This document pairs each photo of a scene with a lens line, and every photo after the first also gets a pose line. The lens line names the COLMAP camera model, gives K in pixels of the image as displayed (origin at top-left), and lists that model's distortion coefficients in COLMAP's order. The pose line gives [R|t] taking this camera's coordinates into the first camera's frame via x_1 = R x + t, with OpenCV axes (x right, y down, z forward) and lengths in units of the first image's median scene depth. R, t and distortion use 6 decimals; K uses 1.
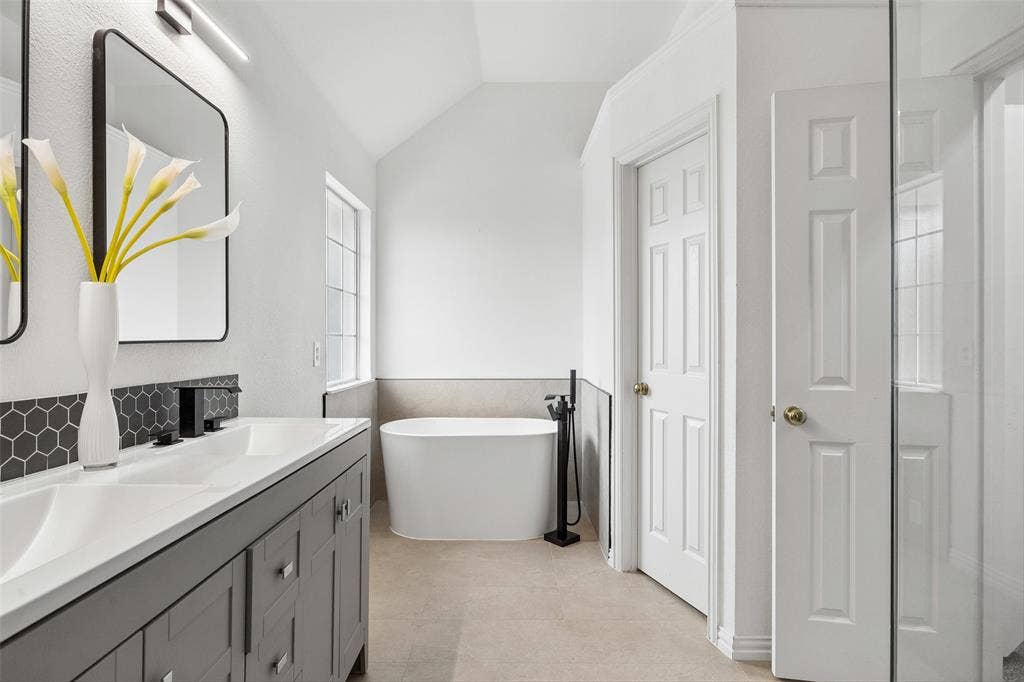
lens RADIAL K [[399.8, 0, 513.5], [0, 399.8, 341.4], [0, 0, 1]] dist [0.002376, 0.000692]
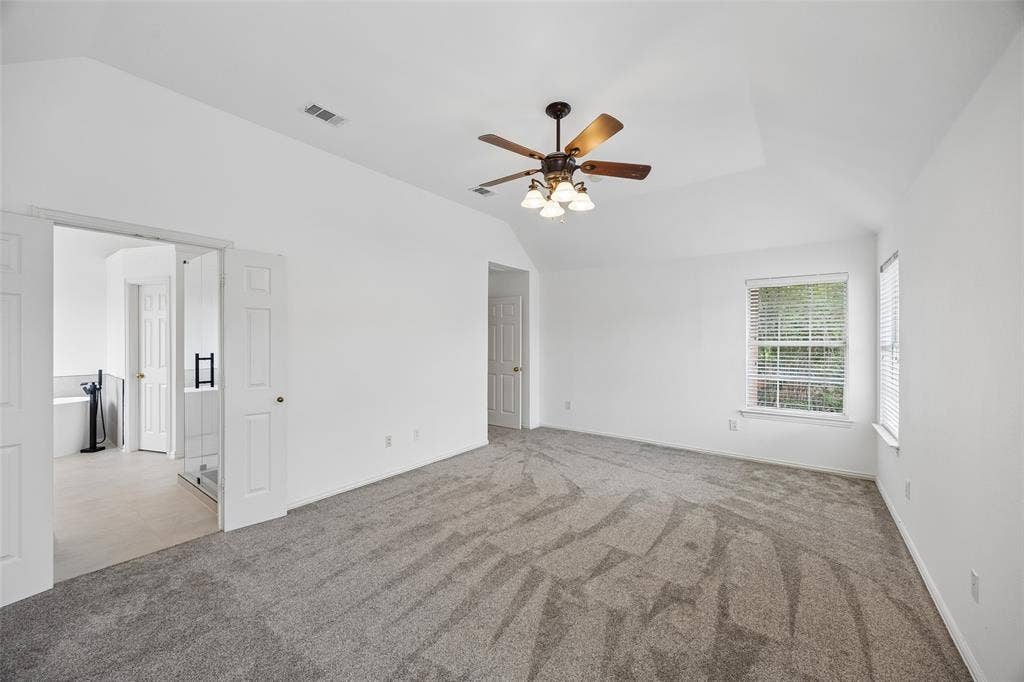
lens RADIAL K [[399.8, 0, 510.4], [0, 399.8, 345.8], [0, 0, 1]] dist [0.002376, 0.000692]
pose [[0.571011, -0.004038, 0.820932, -0.367328], [-0.000371, 0.999987, 0.005177, -0.072029], [-0.820942, -0.003260, 0.571002, -2.073211]]
